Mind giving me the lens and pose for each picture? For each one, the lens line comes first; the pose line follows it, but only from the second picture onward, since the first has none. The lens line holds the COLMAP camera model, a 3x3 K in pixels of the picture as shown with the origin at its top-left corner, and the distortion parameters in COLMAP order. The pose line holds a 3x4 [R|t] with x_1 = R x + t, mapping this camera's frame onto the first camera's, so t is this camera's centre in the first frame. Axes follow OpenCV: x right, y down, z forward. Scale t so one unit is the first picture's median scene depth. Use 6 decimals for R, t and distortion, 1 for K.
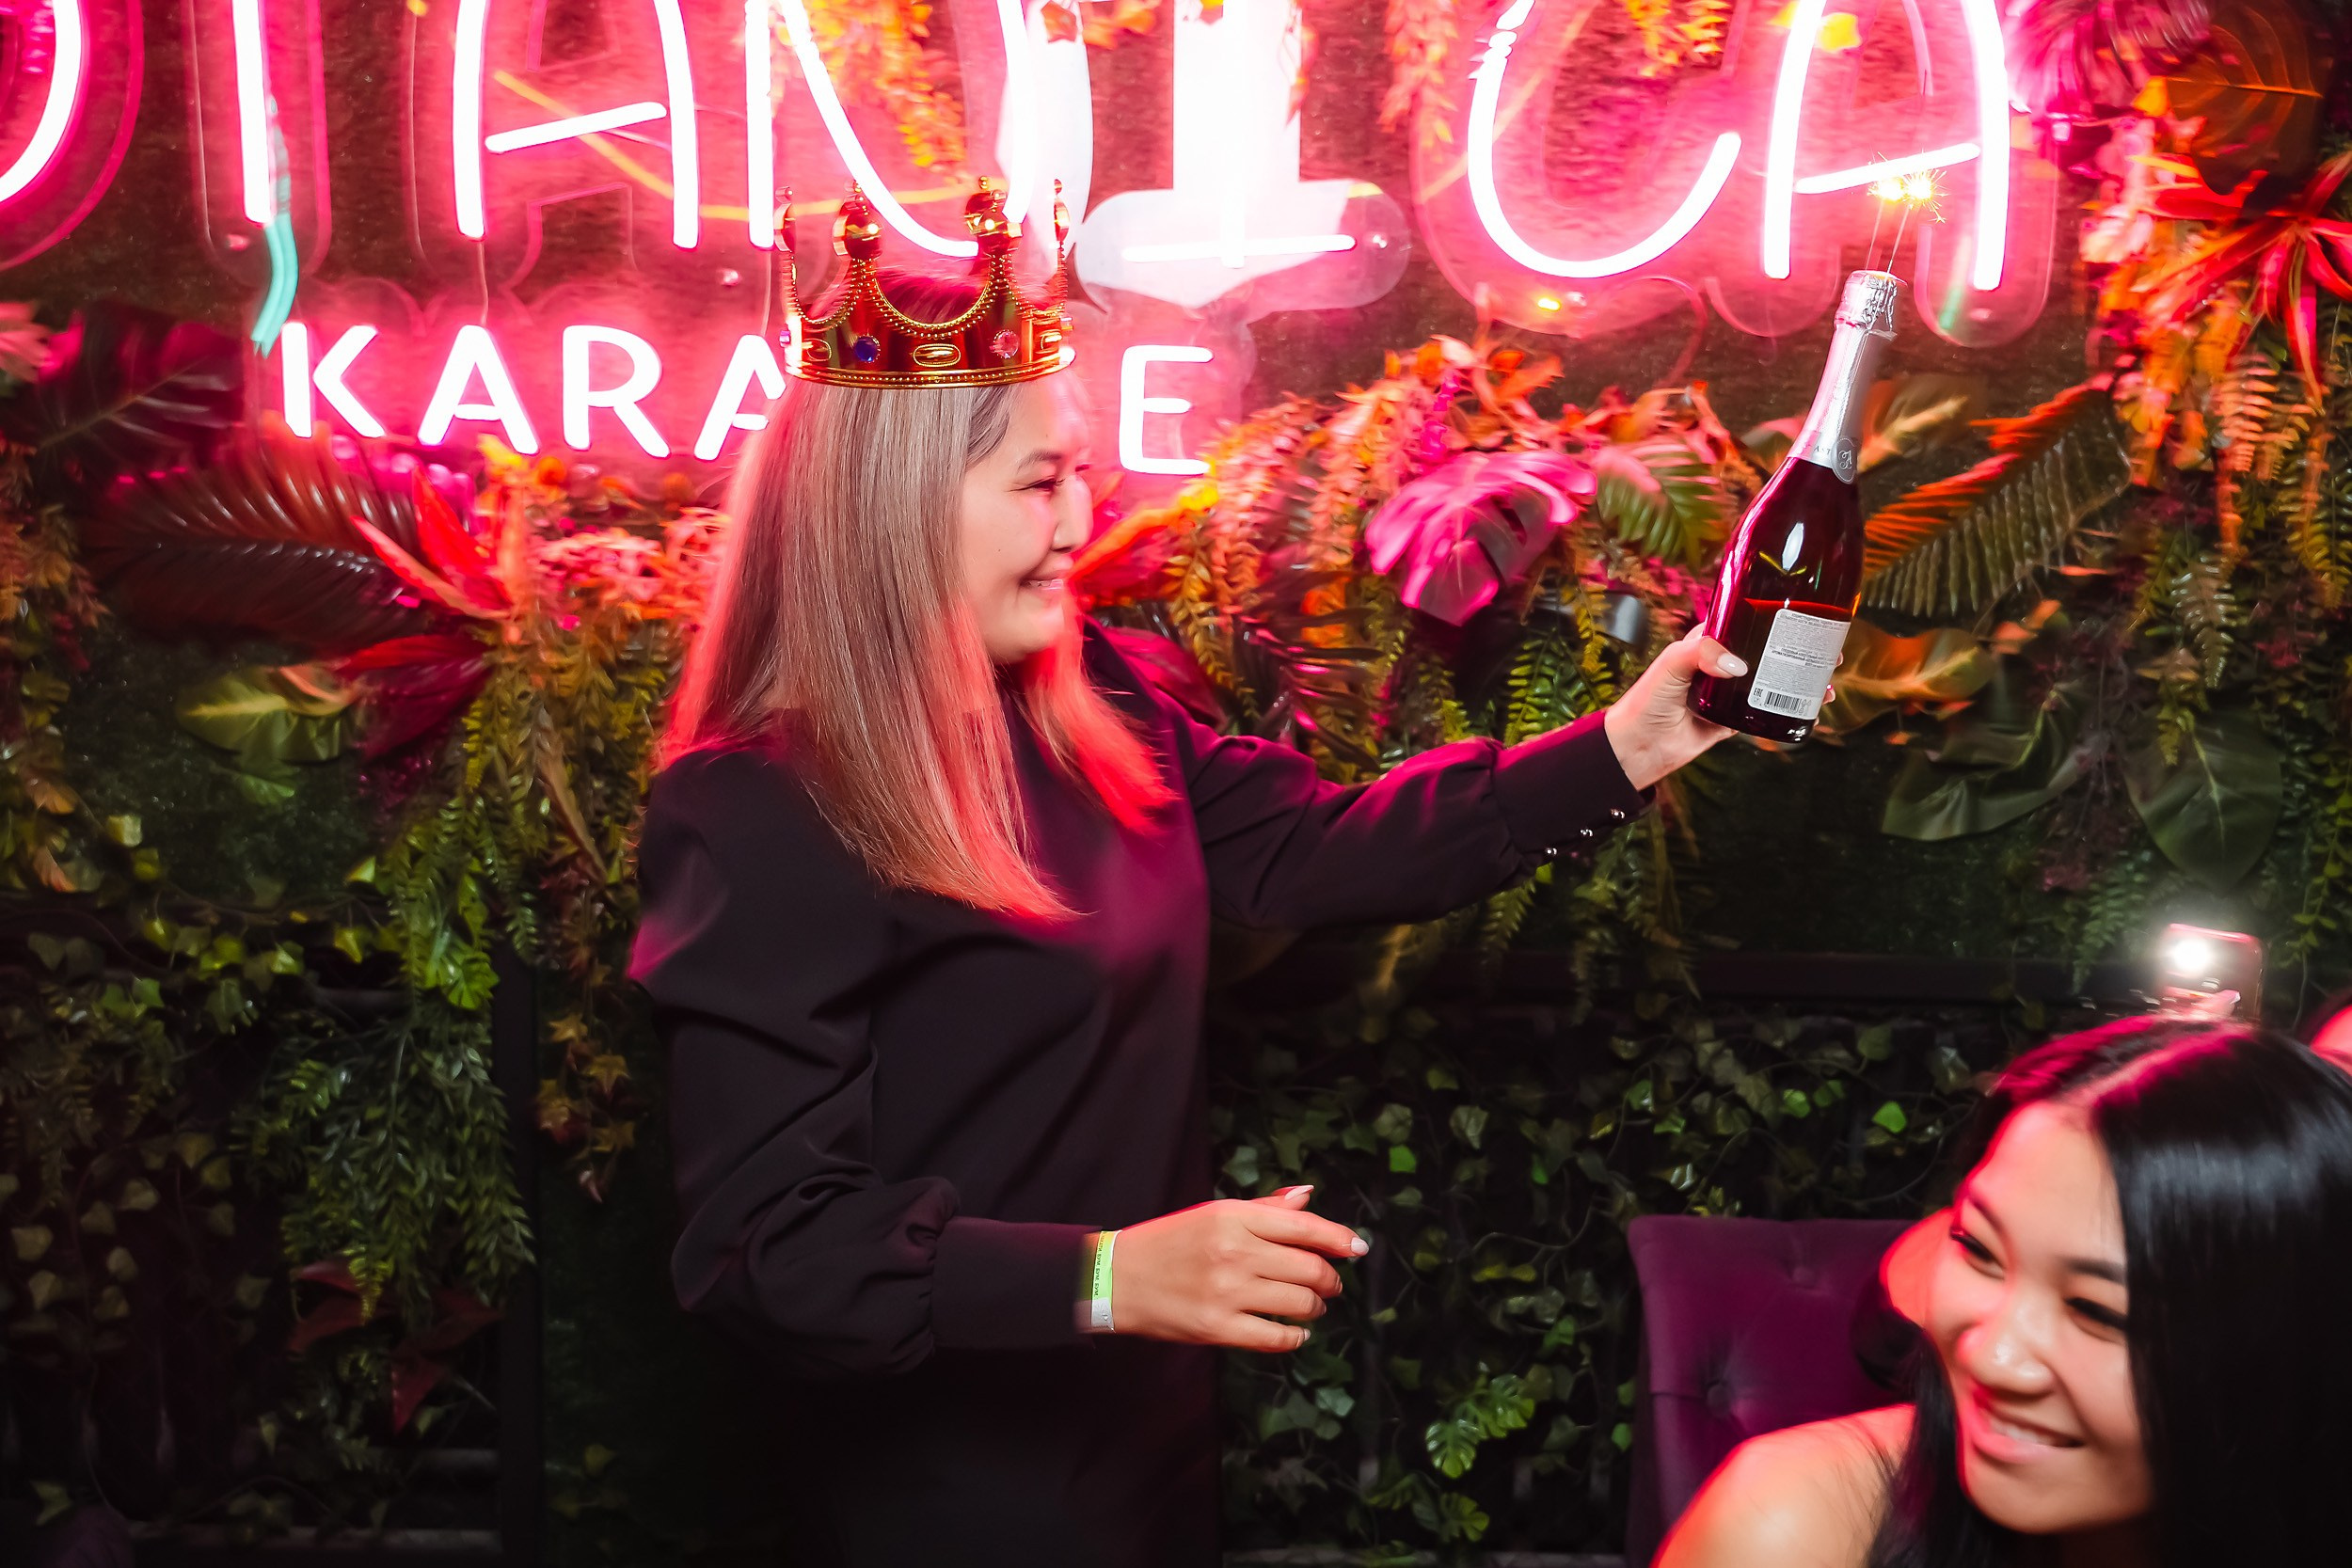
lens RADIAL K [[2246.5, 0, 1176.0], [0, 2246.5, 784.0], [0, 0, 1]] dist [0.018274, -0.011942]
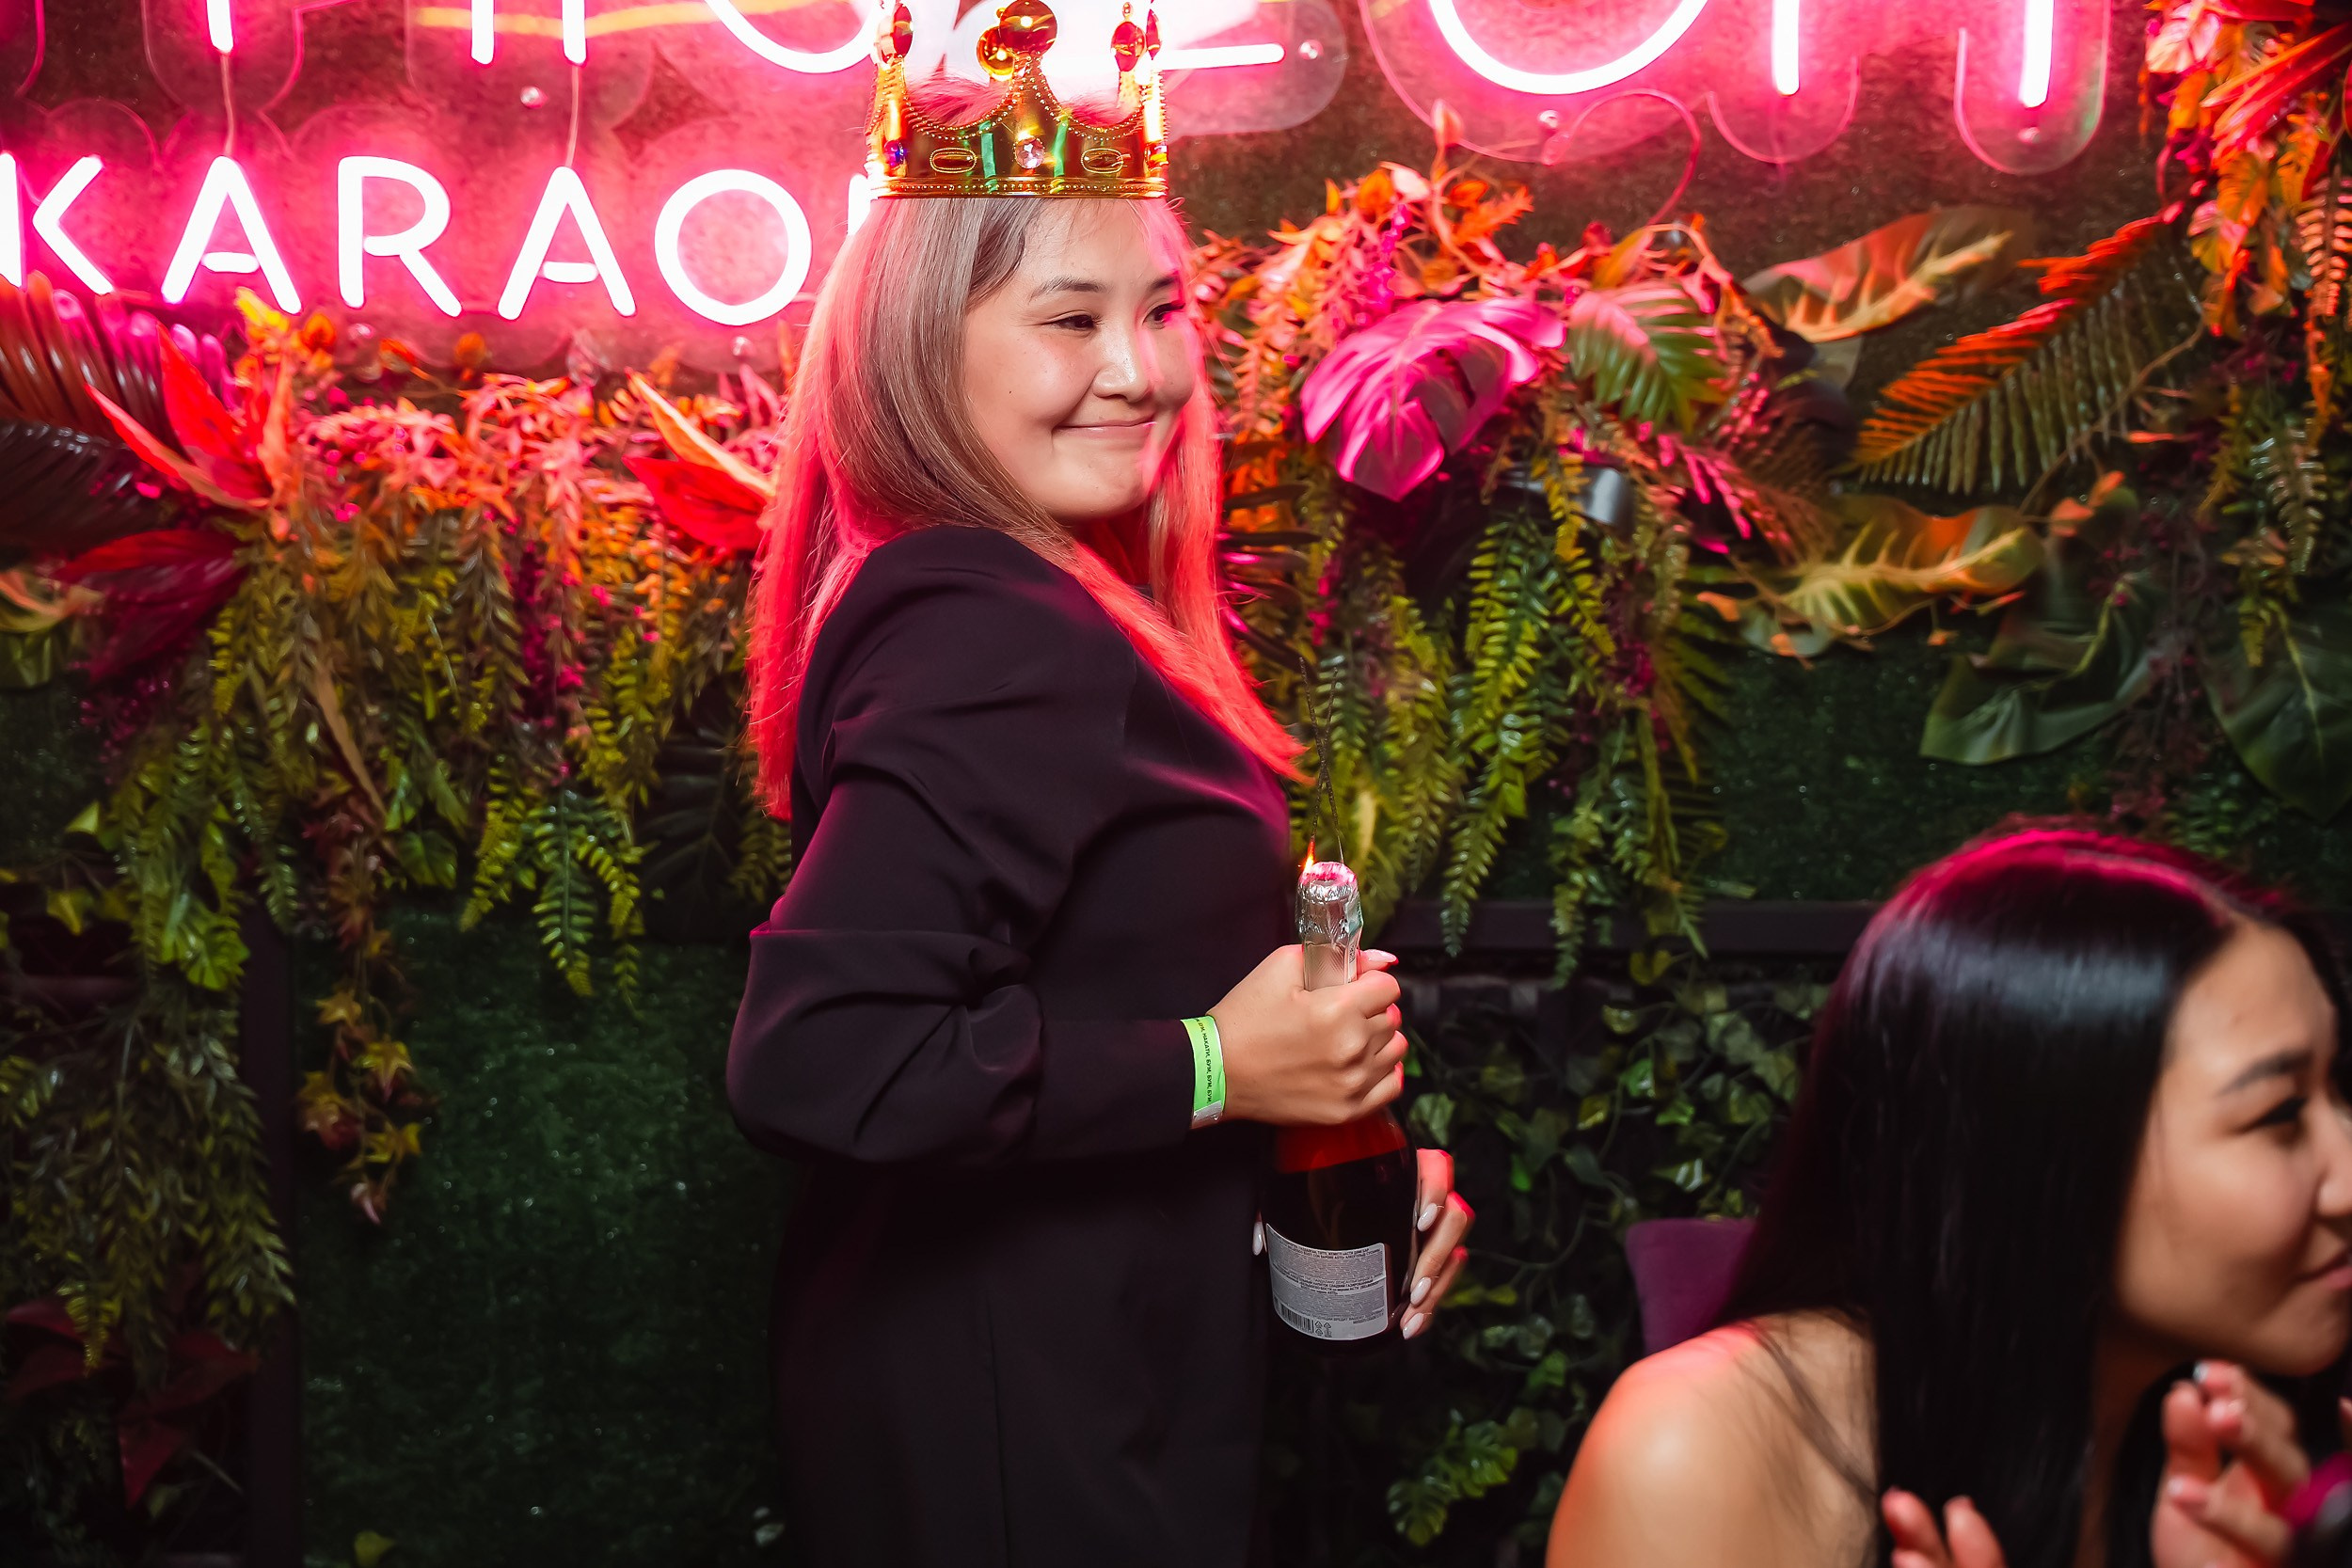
lens RADIAL K [[3233.5, 0, 1176.0], [0, 3233.5, 784.0], [0, 0, 1]] dist [0.009040, 0.064346]
pose [[0.999430, -0.011390, 0.031782, -0.000597], [0.011768, 0.999862, -0.011711, 0.044243], [-0.031644, 0.012078, 0.999426, -0.194251]]
